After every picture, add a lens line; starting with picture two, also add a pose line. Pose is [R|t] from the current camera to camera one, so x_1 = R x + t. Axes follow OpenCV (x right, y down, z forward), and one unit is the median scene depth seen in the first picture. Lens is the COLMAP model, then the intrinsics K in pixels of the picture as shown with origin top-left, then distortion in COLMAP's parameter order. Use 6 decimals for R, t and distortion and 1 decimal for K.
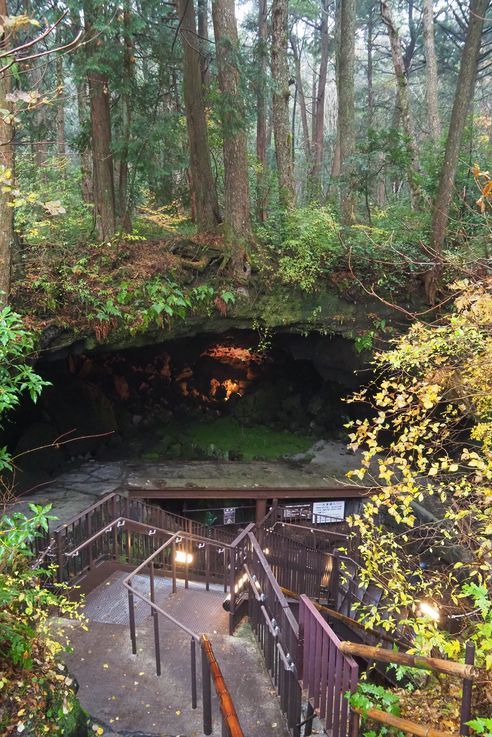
lens RADIAL K [[608.2, 0, 246.7], [0, 608.2, 365.7], [0, 0, 1]] dist [-0.031716, 0.061559]
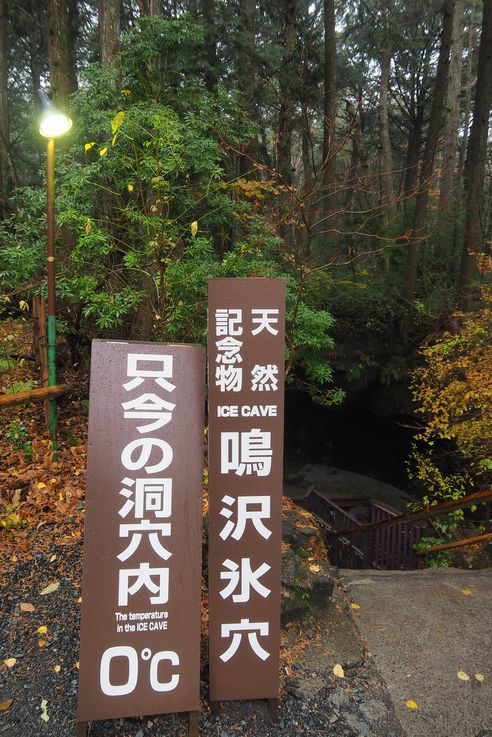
lens RADIAL K [[608.2, 0, 245.8], [0, 608.2, 370.2], [0, 0, 1]] dist [-0.031716, 0.061559]
pose [[0.995982, -0.007726, 0.089221, -0.140055], [0.014984, 0.996605, -0.080962, 0.053175], [-0.088292, 0.081973, 0.992716, -0.220517]]
